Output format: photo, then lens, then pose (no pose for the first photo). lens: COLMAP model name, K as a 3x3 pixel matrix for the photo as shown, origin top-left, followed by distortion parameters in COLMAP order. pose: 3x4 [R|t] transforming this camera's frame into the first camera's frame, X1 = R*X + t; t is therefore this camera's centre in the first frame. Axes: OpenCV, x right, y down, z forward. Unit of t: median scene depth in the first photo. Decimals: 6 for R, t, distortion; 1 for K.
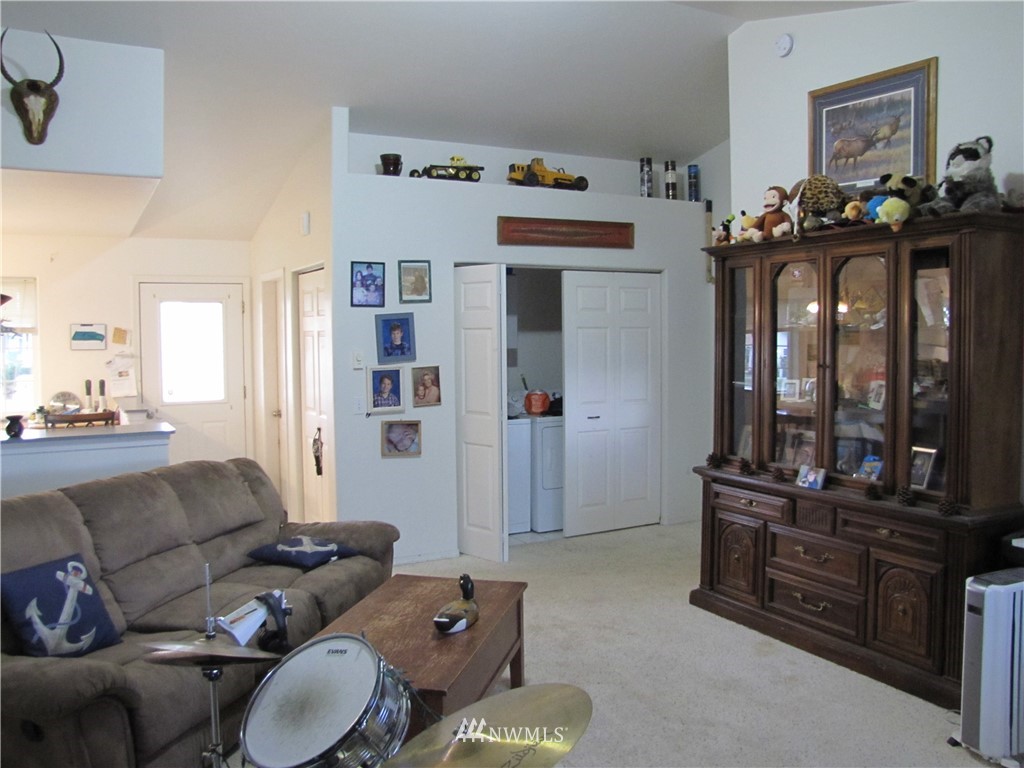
lens RADIAL K [[865.9, 0, 511.2], [0, 865.9, 383.5], [0, 0, 1]] dist [-0.107873, 0.046493]
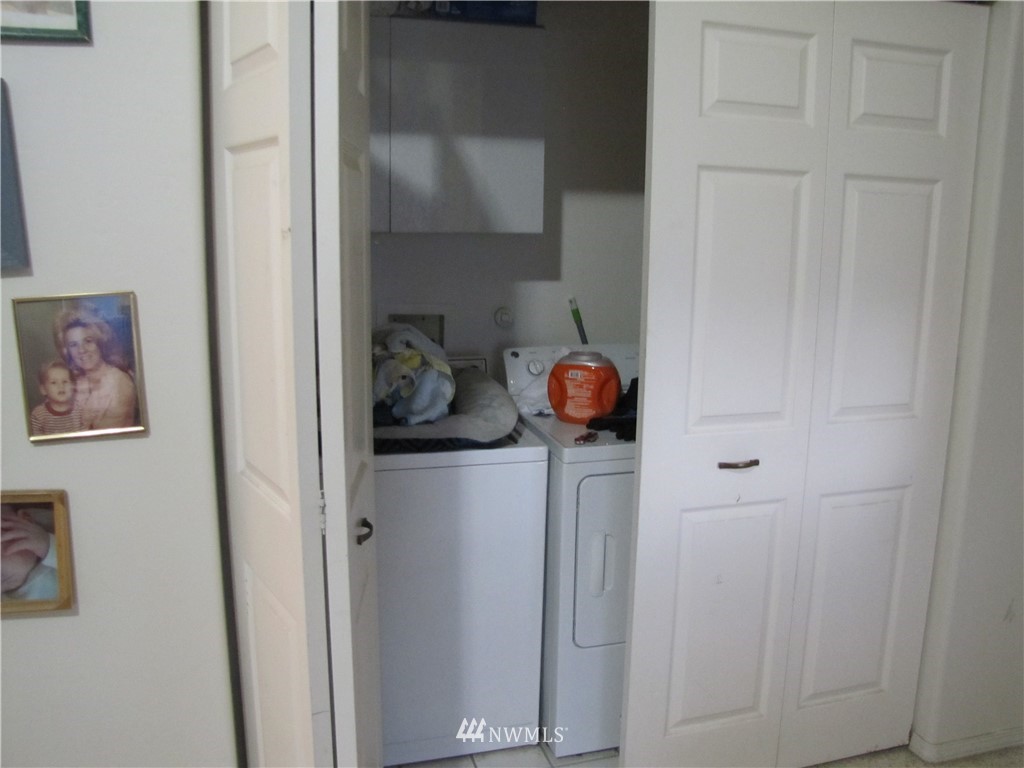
lens RADIAL K [[865.9, 0, 511.9], [0, 865.9, 389.9], [0, 0, 1]] dist [-0.107873, 0.046493]
pose [[0.977921, 0.059148, -0.200428, 0.076894], [-0.031767, 0.990038, 0.137169, -0.026815], [0.206545, -0.127773, 0.970058, 0.693183]]
